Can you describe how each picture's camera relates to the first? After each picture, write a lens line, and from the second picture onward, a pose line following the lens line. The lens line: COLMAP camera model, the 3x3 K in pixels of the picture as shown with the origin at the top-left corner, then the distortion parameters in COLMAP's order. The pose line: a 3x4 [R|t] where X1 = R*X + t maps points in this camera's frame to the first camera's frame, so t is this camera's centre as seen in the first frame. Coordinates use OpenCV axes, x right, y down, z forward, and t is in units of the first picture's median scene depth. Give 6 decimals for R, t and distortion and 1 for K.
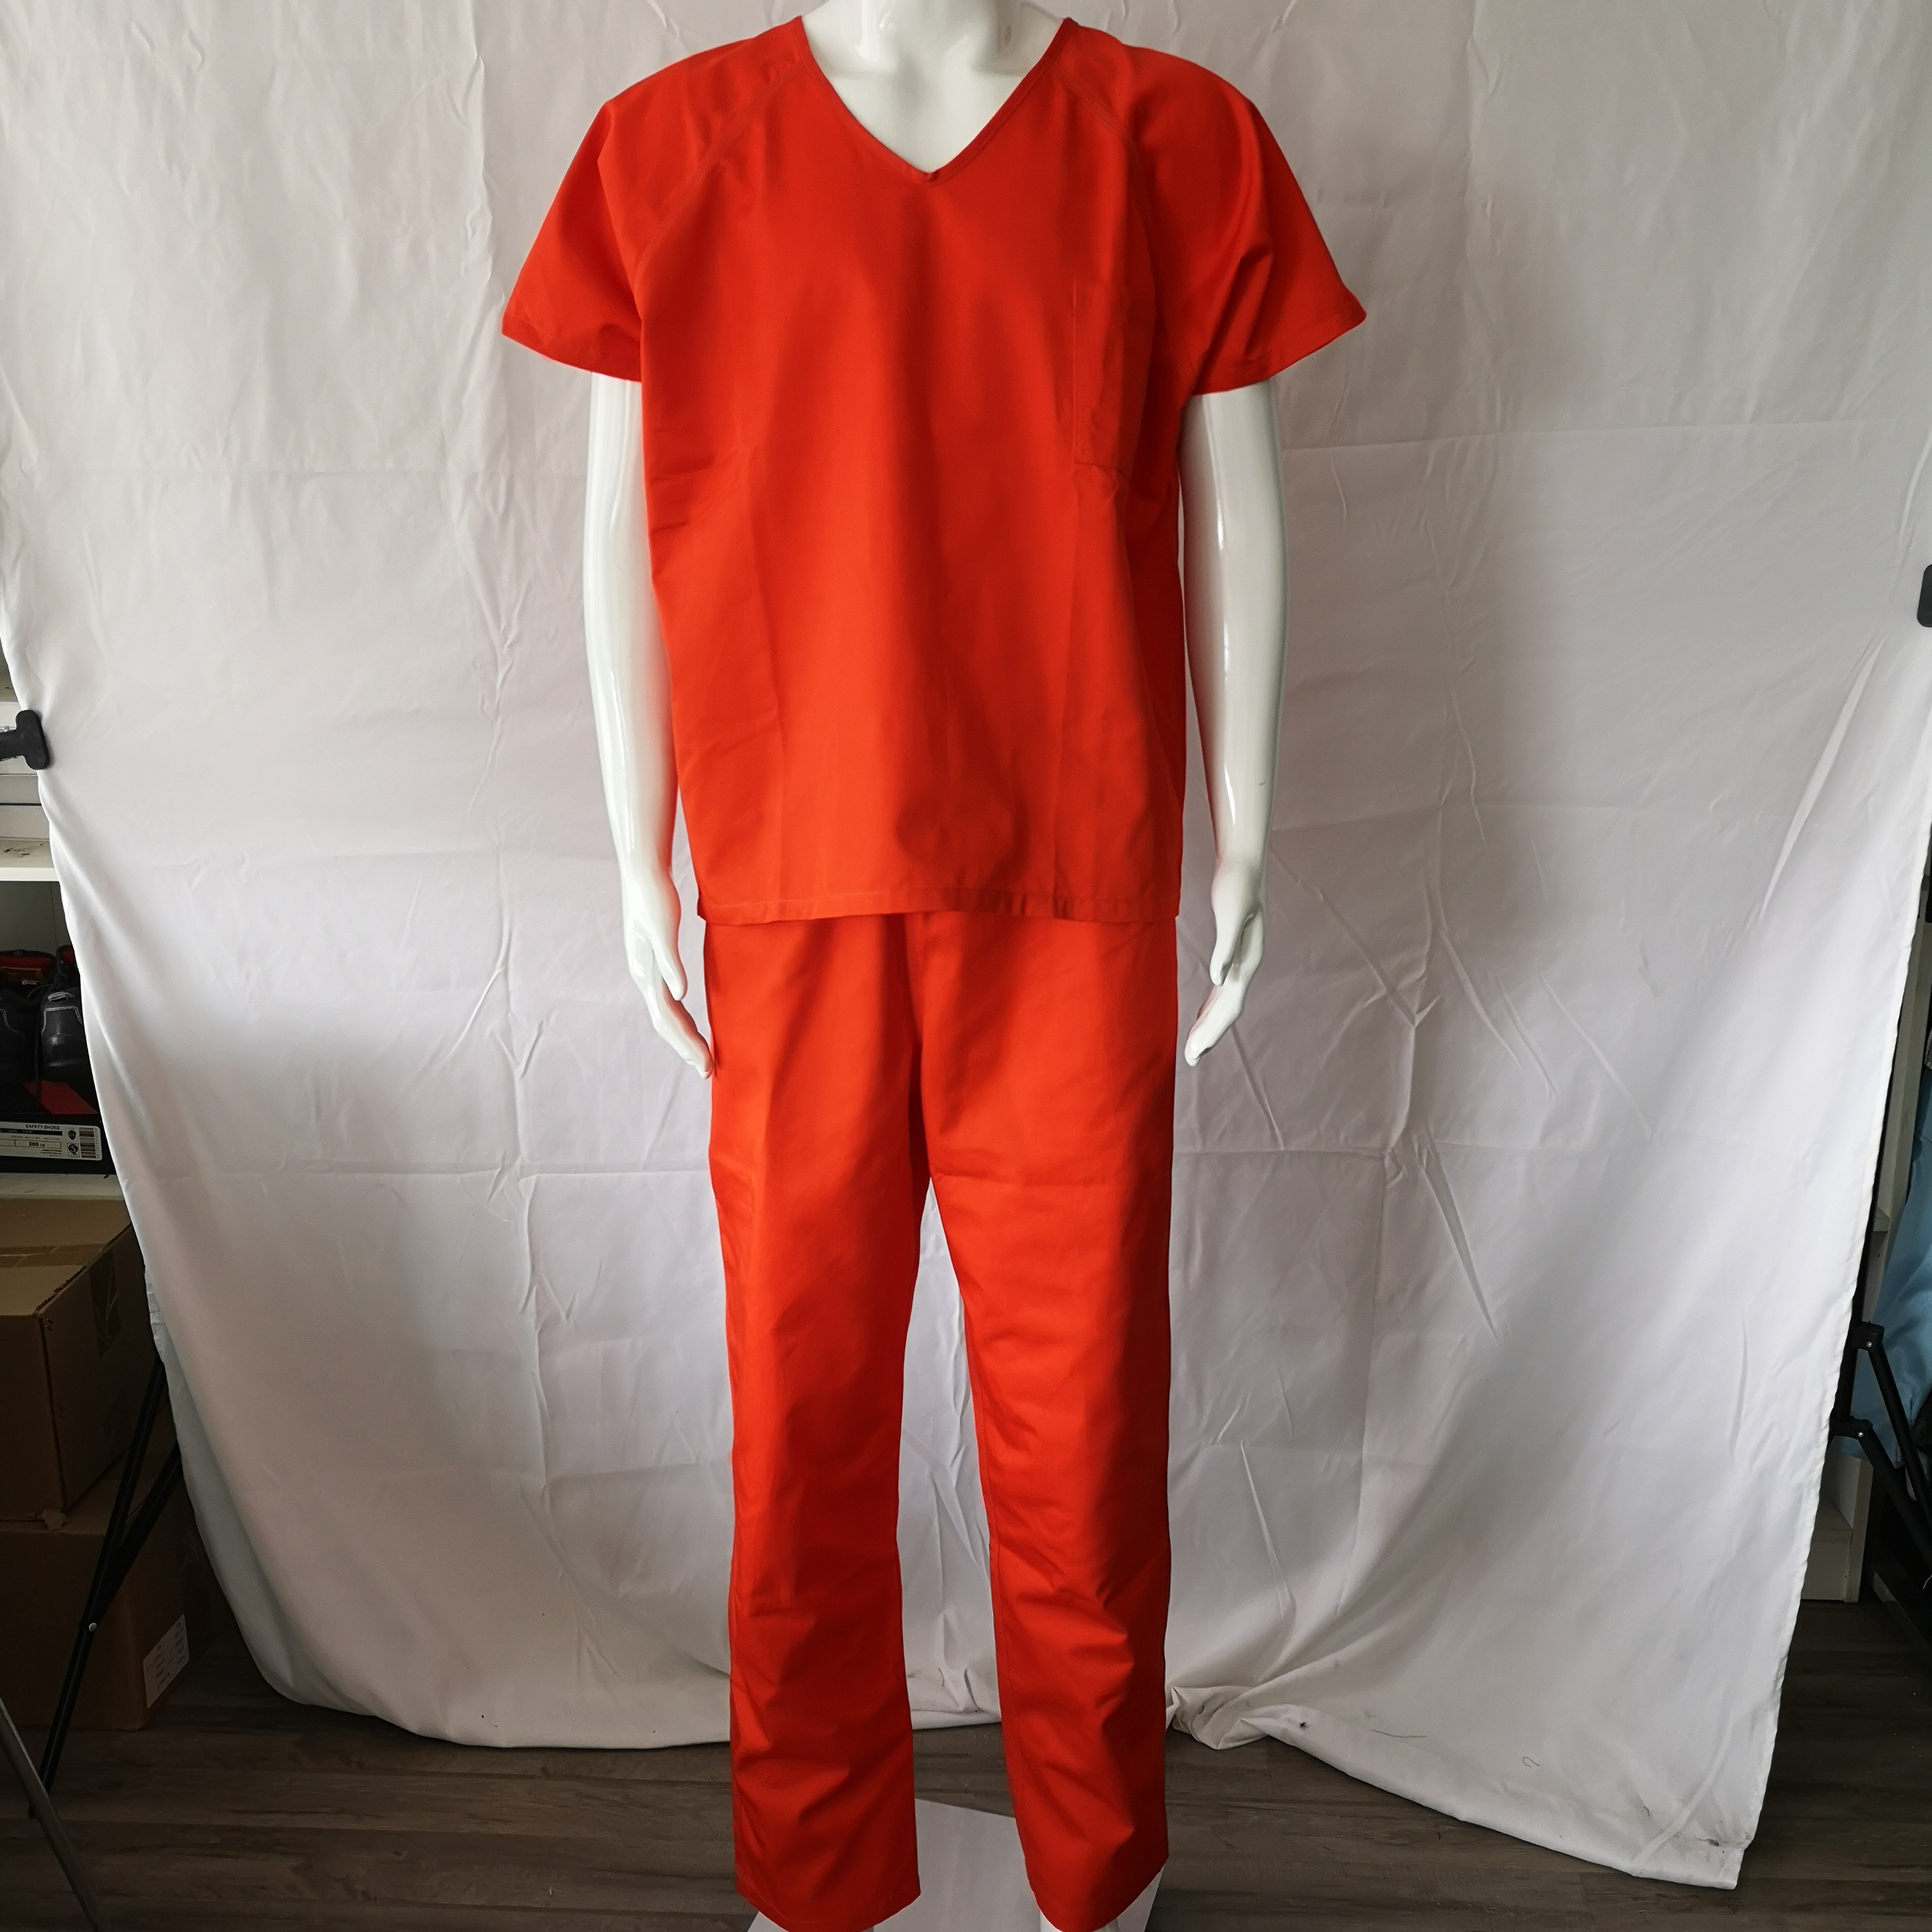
lens RADIAL K [[2019.1, 0, 966.0], [0, 2019.1, 966.0], [0, 0, 1]] dist [0.064880, -0.148552]
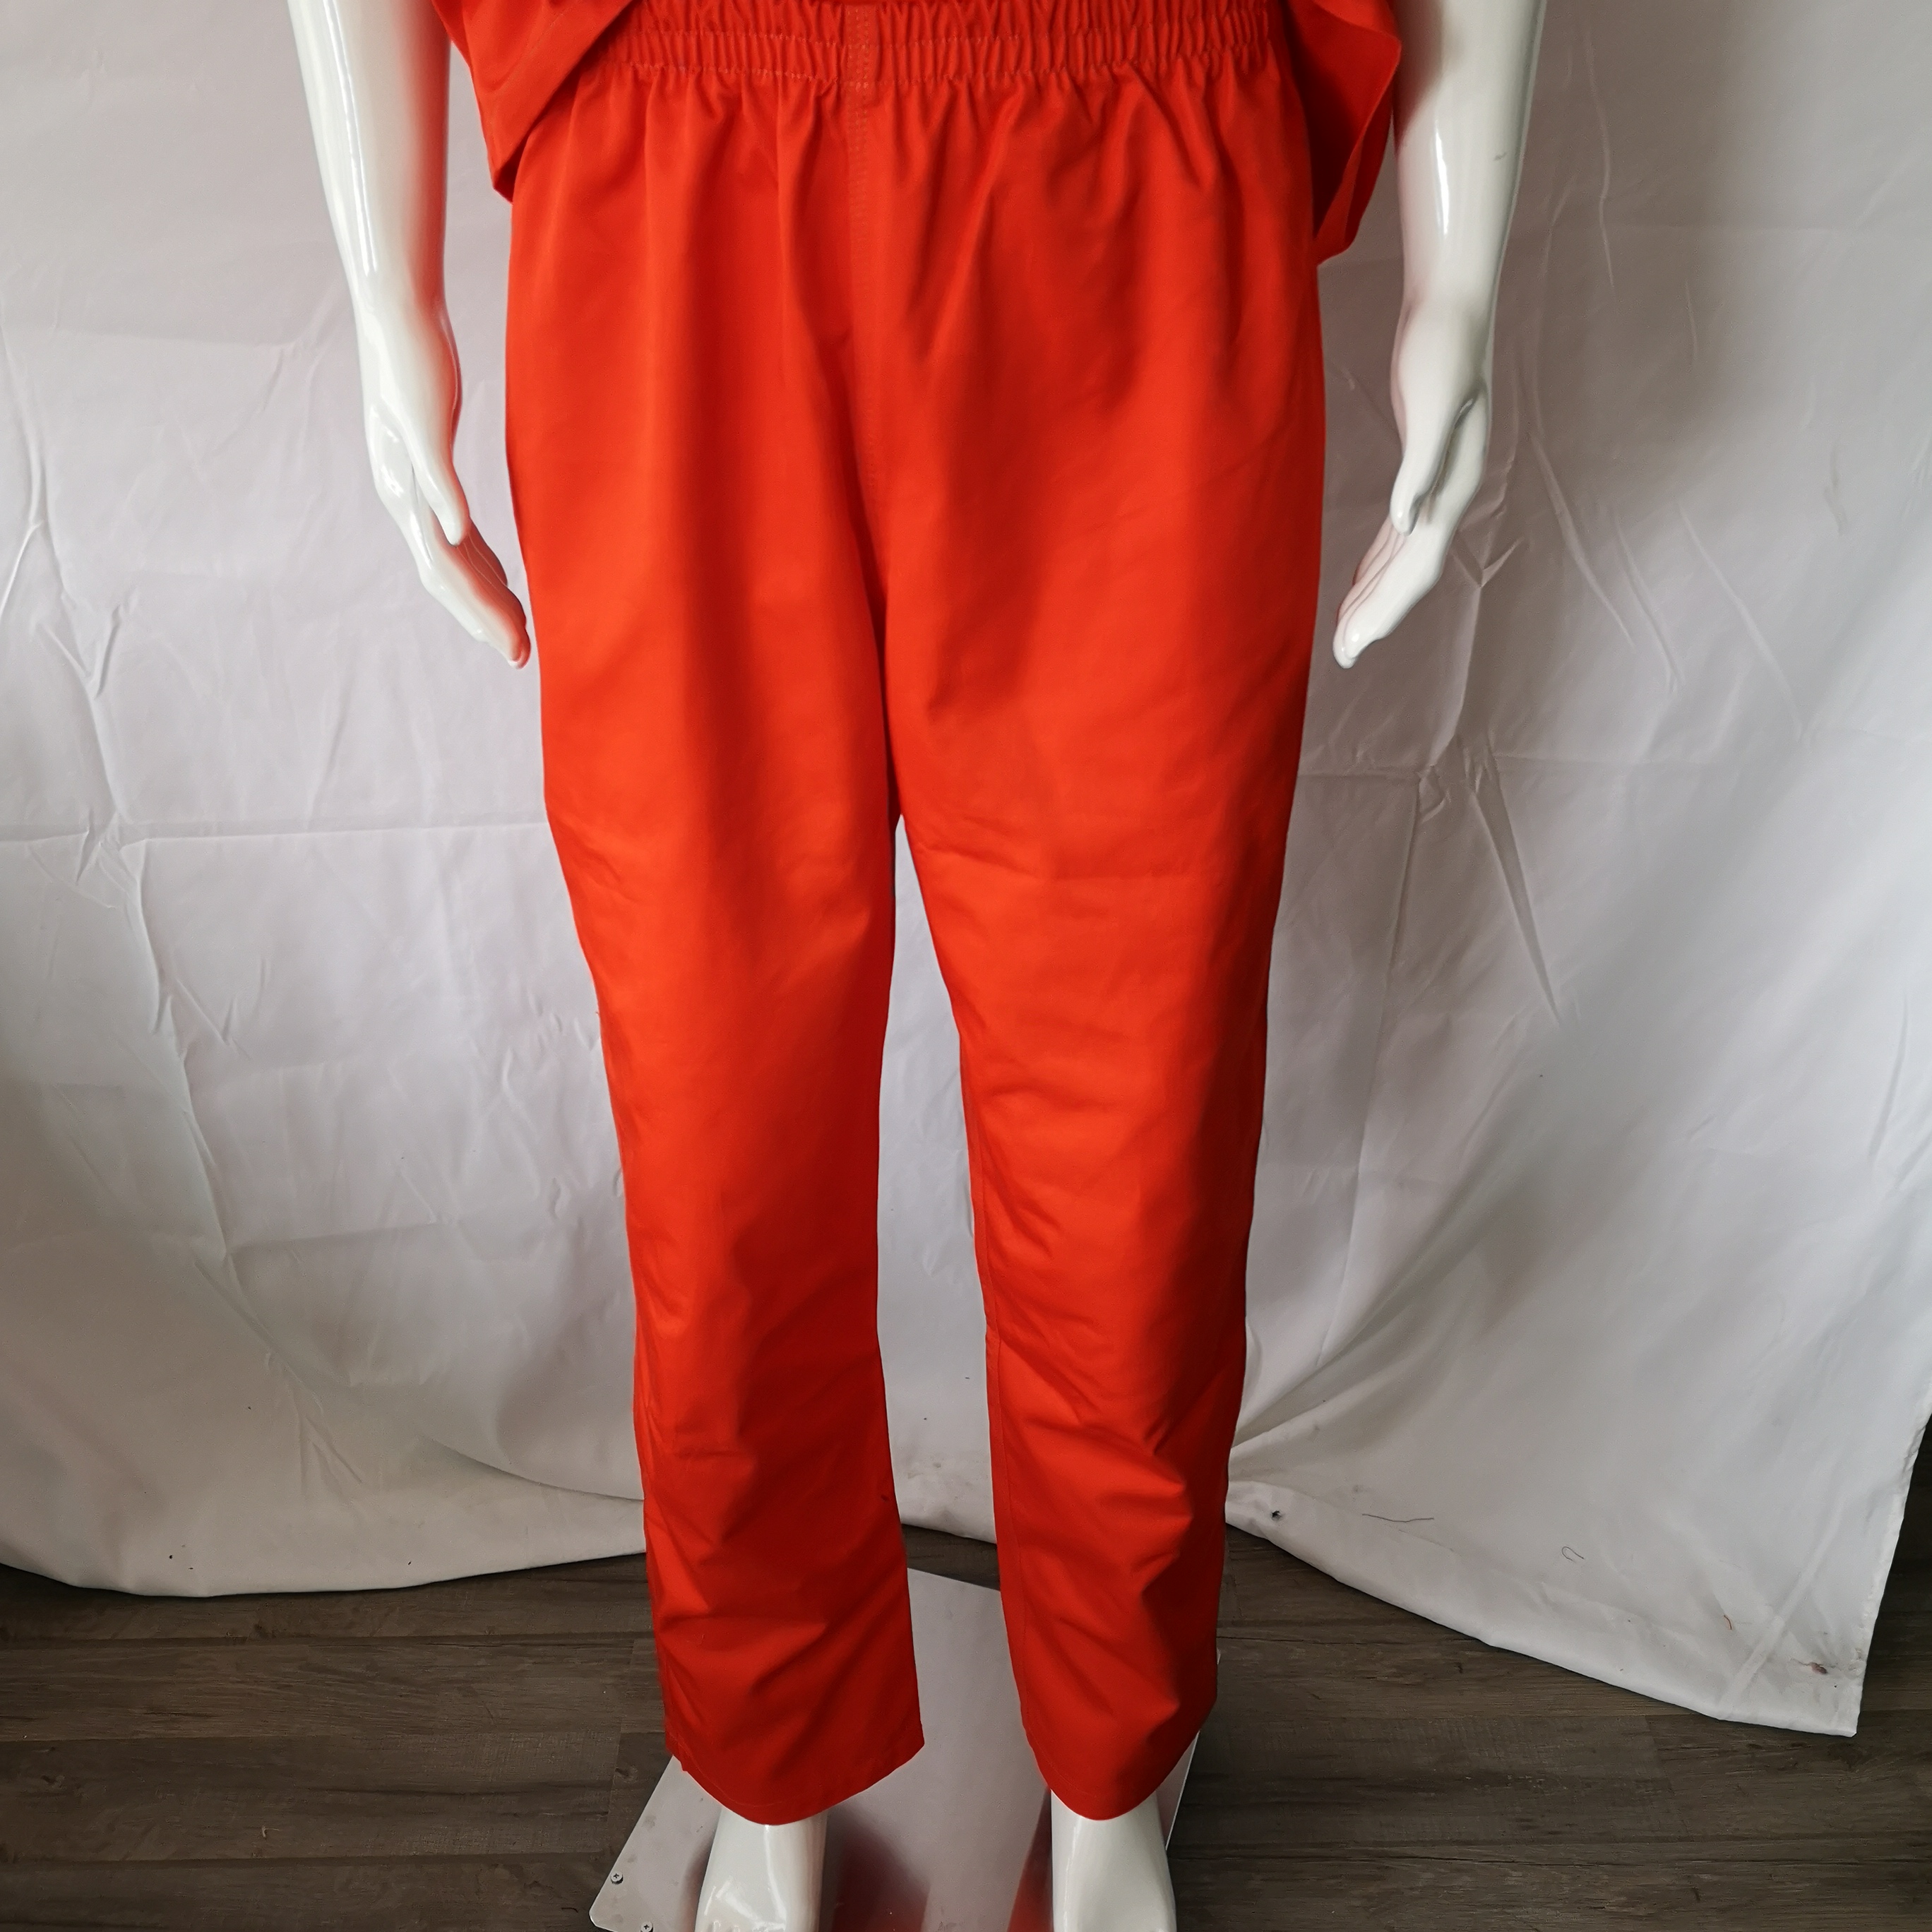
lens RADIAL K [[2036.3, 0, 966.0], [0, 2036.3, 966.0], [0, 0, 1]] dist [0.072802, -0.181123]
pose [[0.997065, -0.035451, 0.067852, 0.006266], [0.016240, 0.964091, 0.265075, -0.029841], [-0.074813, -0.263195, 0.961837, 0.340720]]
